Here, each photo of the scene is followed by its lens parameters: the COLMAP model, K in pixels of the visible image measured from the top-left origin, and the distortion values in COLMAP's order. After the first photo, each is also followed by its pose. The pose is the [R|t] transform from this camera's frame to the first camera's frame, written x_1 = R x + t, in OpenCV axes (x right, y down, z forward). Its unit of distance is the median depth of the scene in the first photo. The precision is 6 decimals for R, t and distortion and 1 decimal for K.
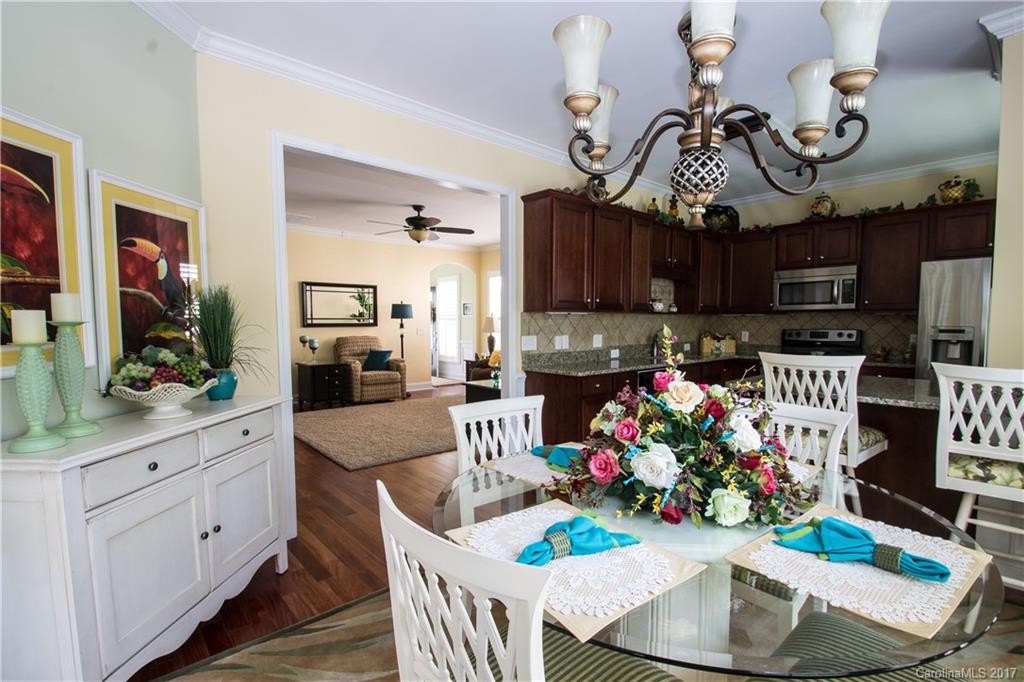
lens RADIAL K [[484.8, 0, 514.8], [0, 484.8, 339.4], [0, 0, 1]] dist [-0.004156, -0.003466]
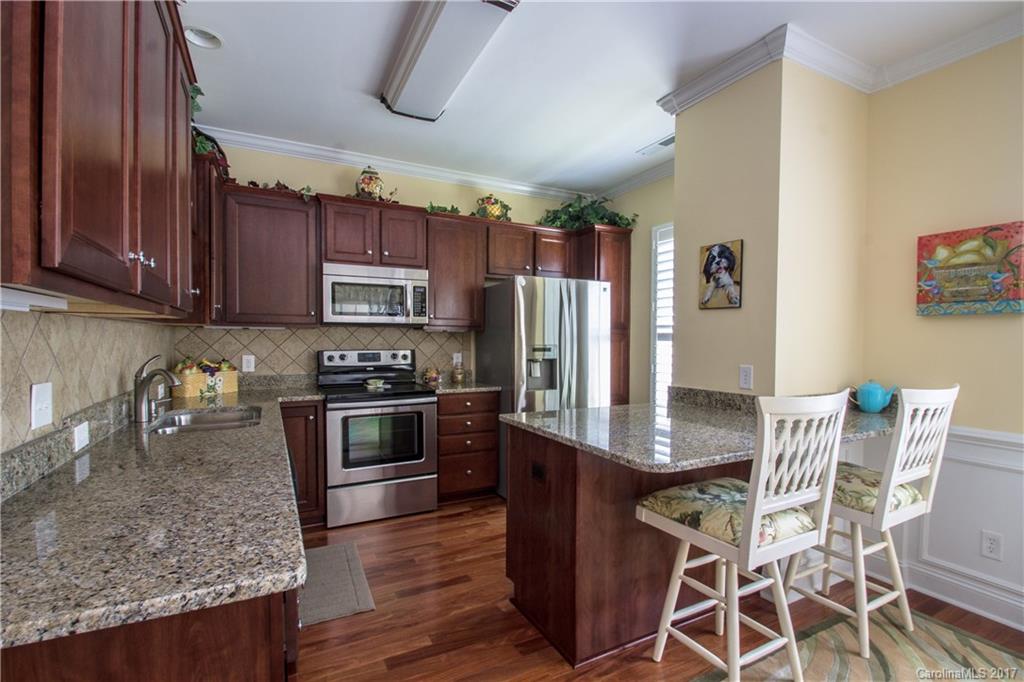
lens RADIAL K [[484.8, 0, 518.0], [0, 484.8, 347.6], [0, 0, 1]] dist [-0.004156, -0.003466]
pose [[0.219529, -0.015847, 0.975477, -0.047787], [0.030592, 0.999488, 0.009352, -0.025290], [-0.975126, 0.027789, 0.219902, 0.642840]]
